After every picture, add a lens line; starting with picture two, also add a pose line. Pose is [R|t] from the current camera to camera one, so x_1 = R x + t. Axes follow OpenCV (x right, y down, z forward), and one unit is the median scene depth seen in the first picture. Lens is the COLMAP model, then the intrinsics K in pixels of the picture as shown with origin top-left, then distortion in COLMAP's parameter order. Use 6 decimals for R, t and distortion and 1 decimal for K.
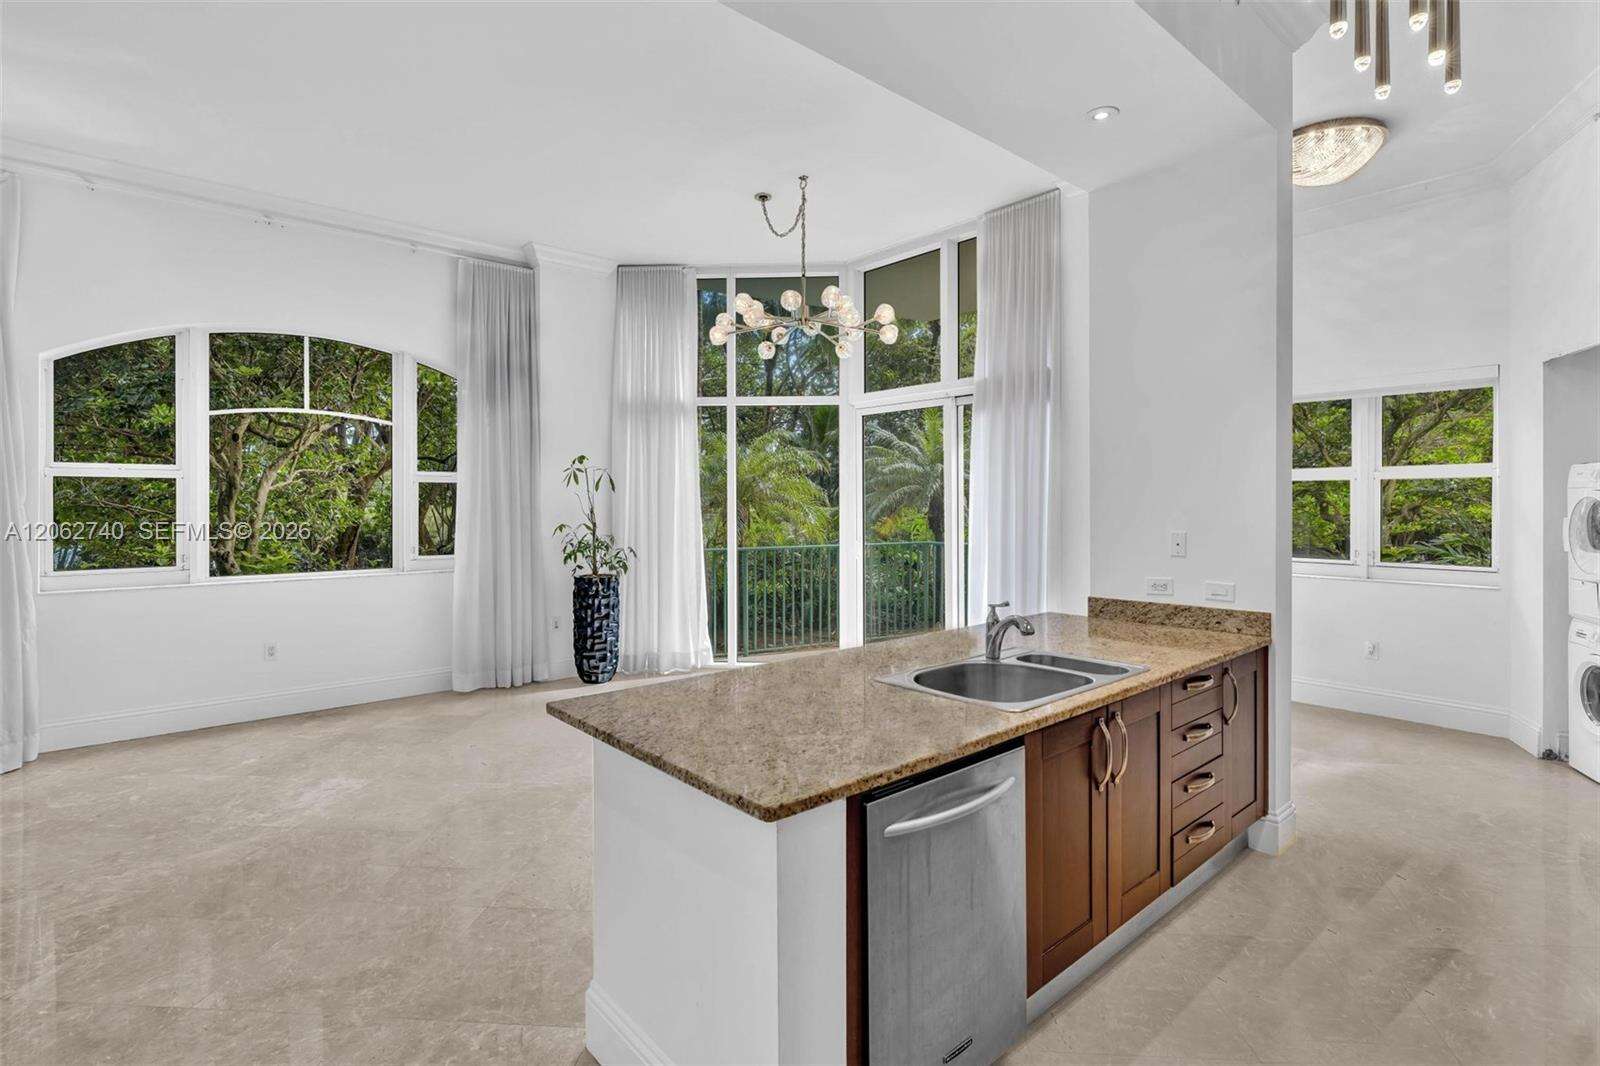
lens RADIAL K [[767.4, 0, 799.2], [0, 767.4, 502.8], [0, 0, 1]] dist [-0.003610, -0.000186]
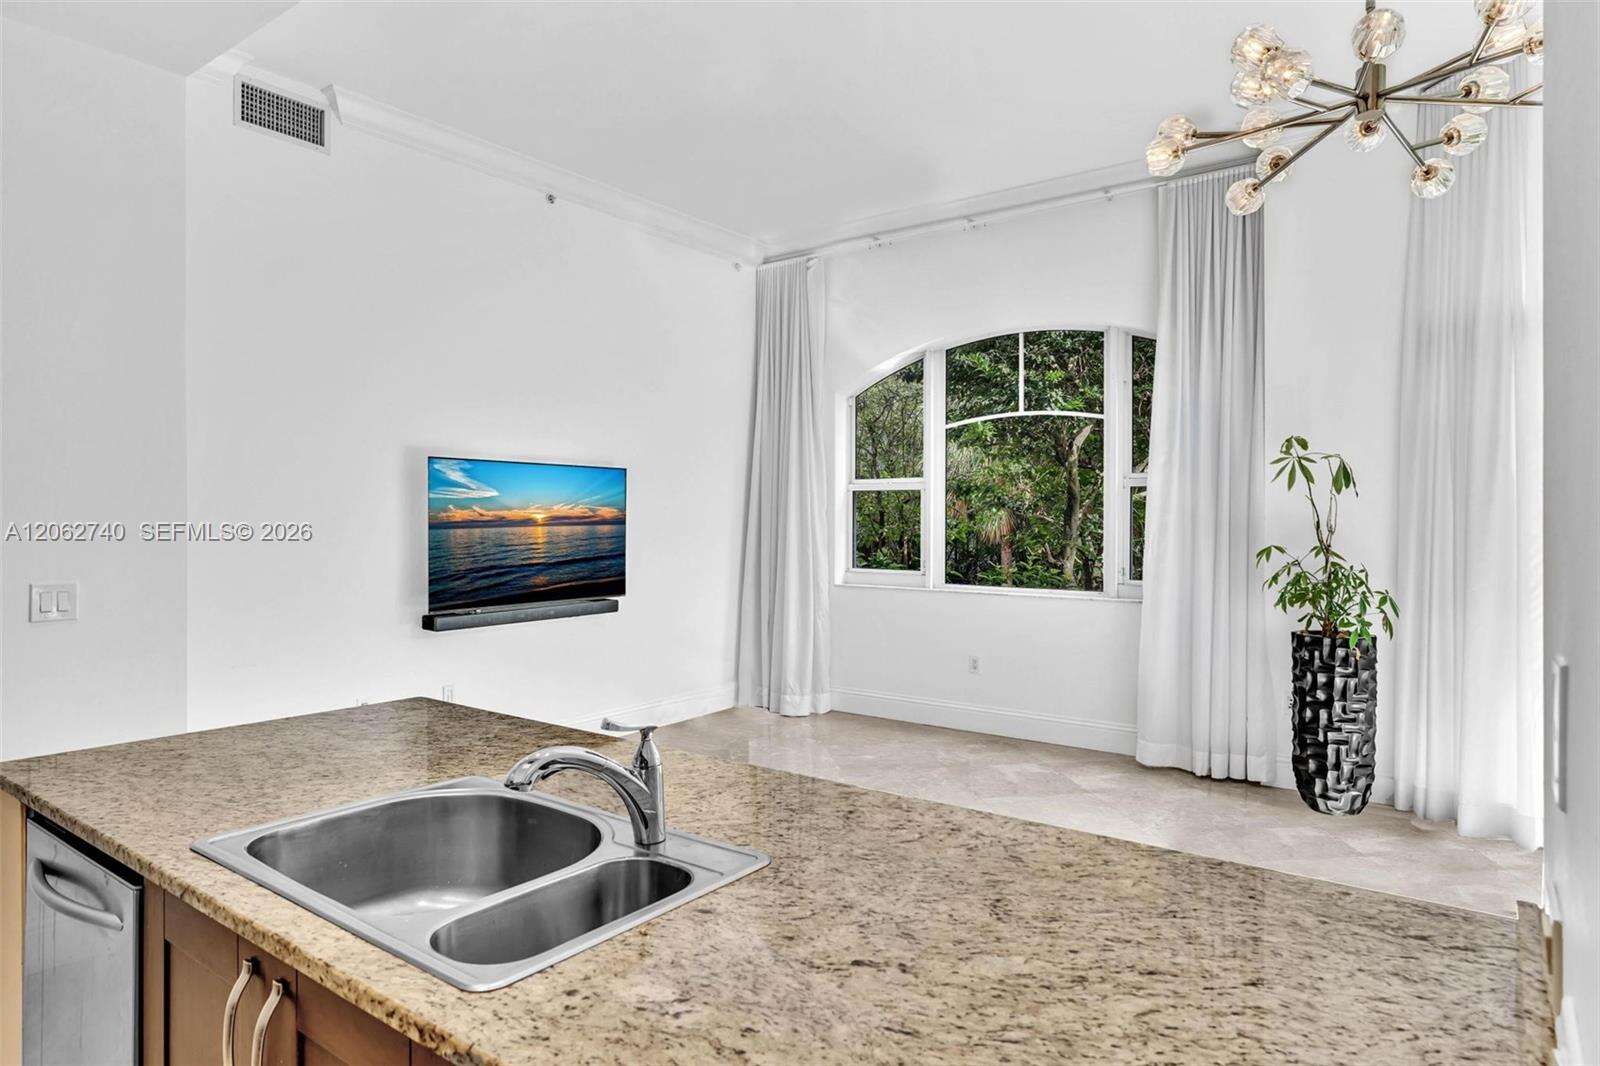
lens RADIAL K [[951.4, 0, 799.4], [0, 951.4, 523.5], [0, 0, 1]] dist [-0.007517, -0.001542]
pose [[0.205831, 0.007873, -0.978556, 0.451404], [-0.002900, 0.999968, 0.007435, 0.005173], [0.978583, 0.001308, 0.205847, 0.534774]]
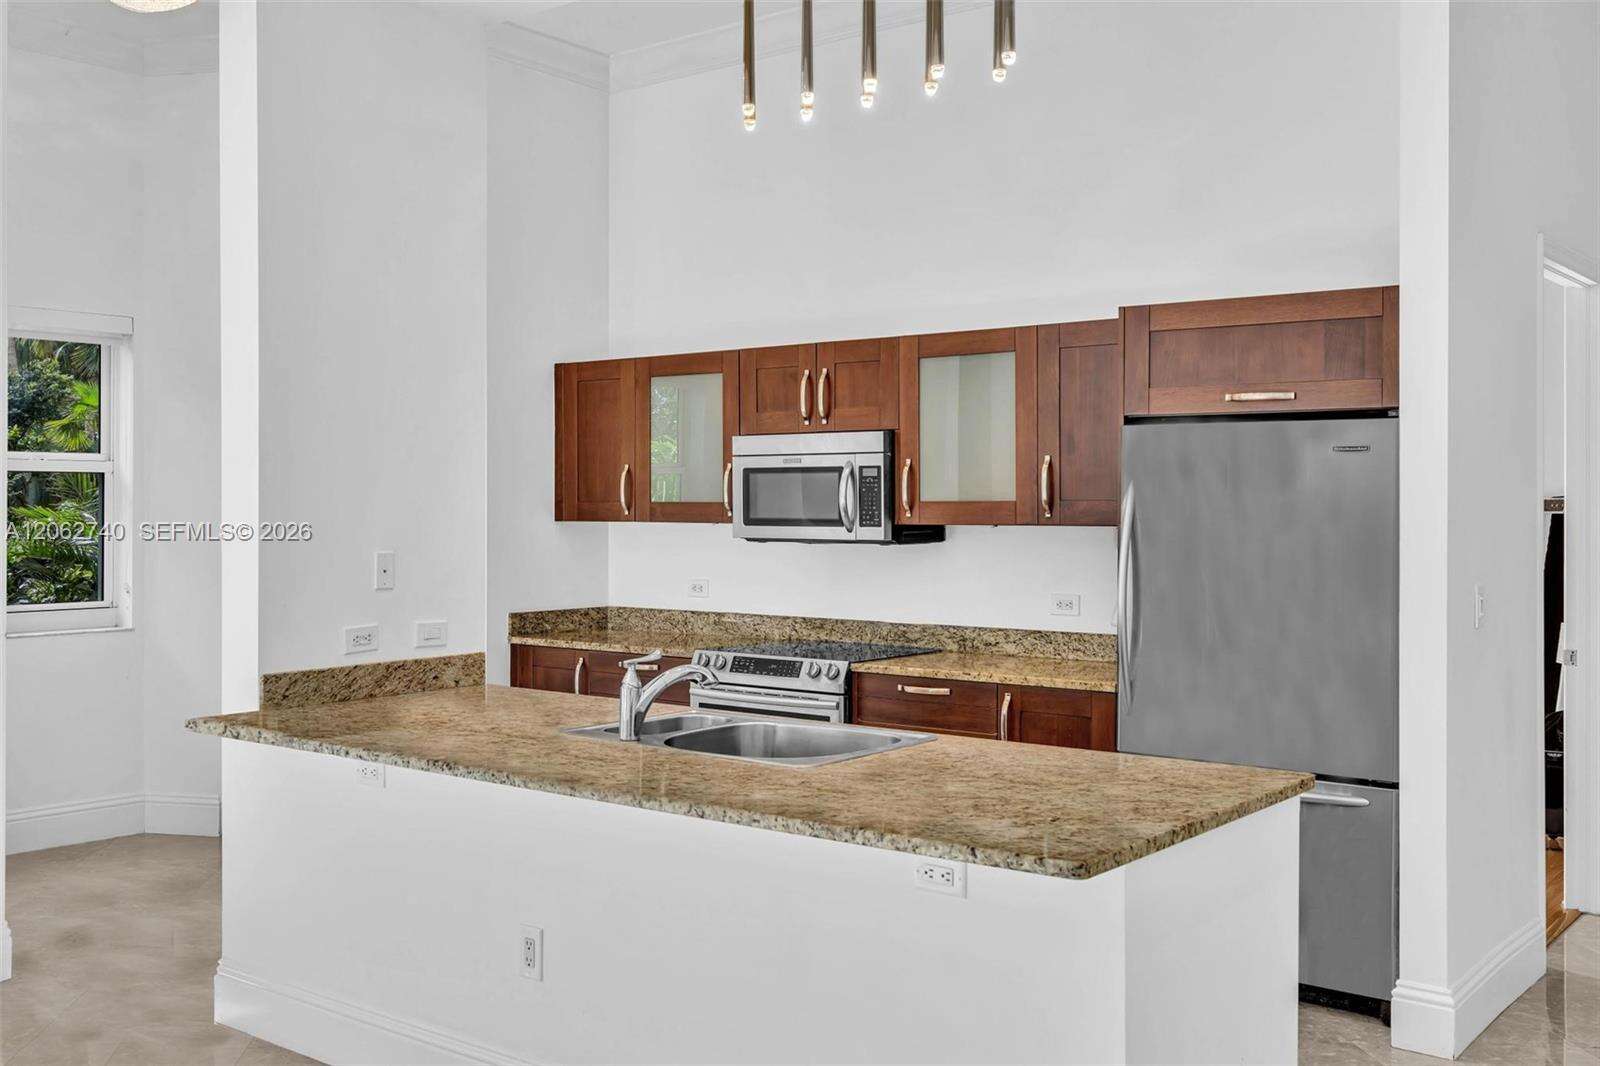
lens RADIAL K [[1581.1, 0, 804.7], [0, 1581.1, 506.4], [0, 0, 1]] dist [0.000765, 0.001544]
pose [[-0.190062, 0.001635, 0.981771, -0.613118], [0.002341, 0.999997, -0.001213, 0.000555], [-0.981769, 0.002068, -0.190065, 0.607020]]
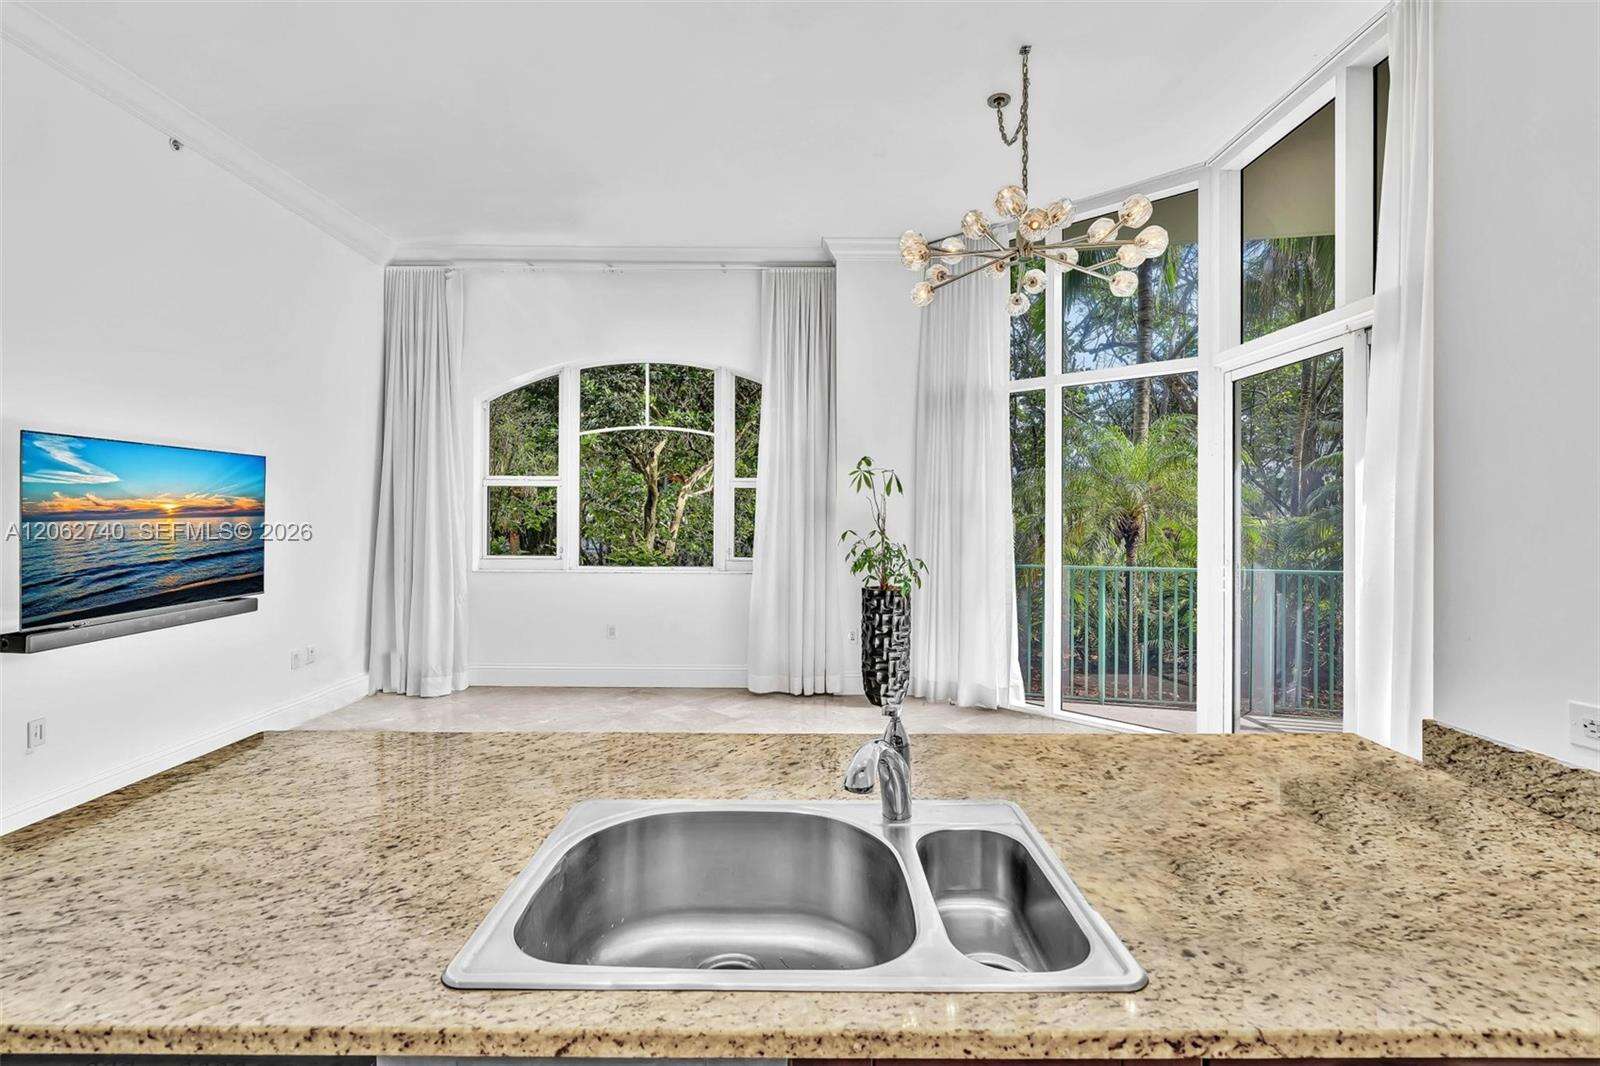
lens RADIAL K [[735.2, 0, 800.4], [0, 735.2, 512.5], [0, 0, 1]] dist [-0.006772, 0.000376]
pose [[0.755751, 0.007326, -0.654818, 0.277954], [-0.008354, 0.999964, 0.001546, 0.005446], [0.654806, 0.004302, 0.755785, 0.332349]]
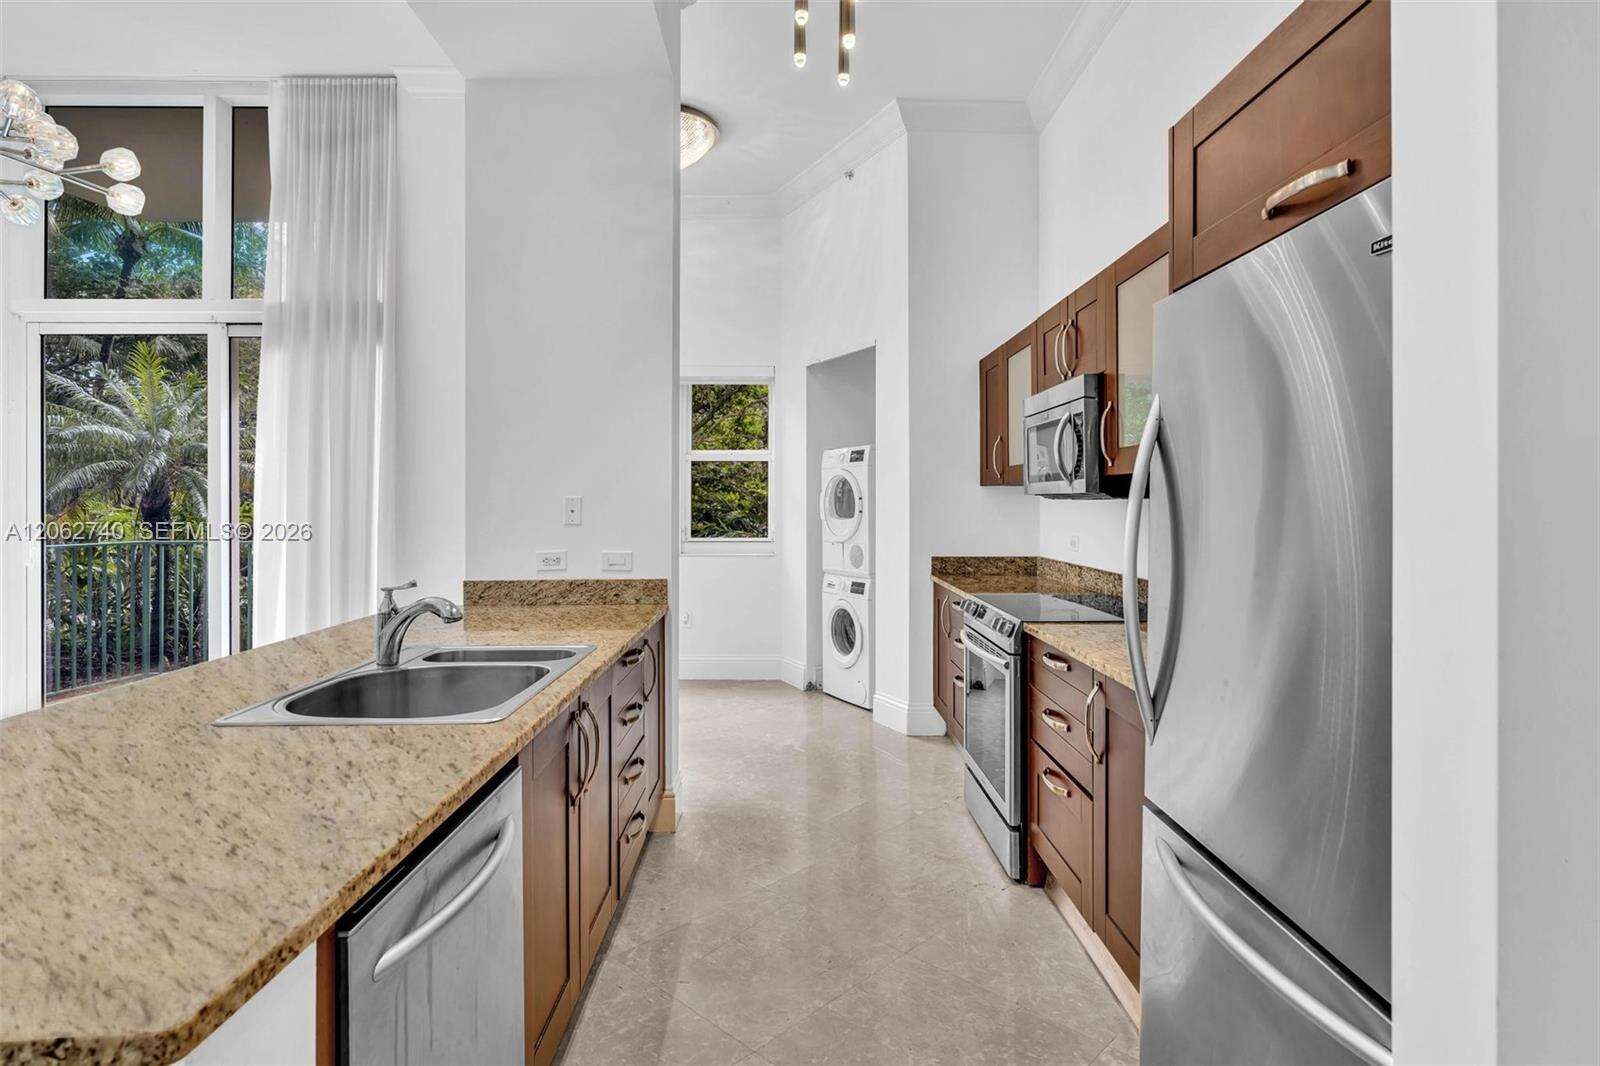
lens RADIAL K [[833.3, 0, 798.6], [0, 833.3, 498.9], [0, 0, 1]] dist [-0.000499, 0.001299]
pose [[0.644991, 0.005147, 0.764173, -0.046762], [0.000637, 0.999973, -0.007273, 0.031632], [-0.764190, 0.005178, 0.644970, 0.124183]]
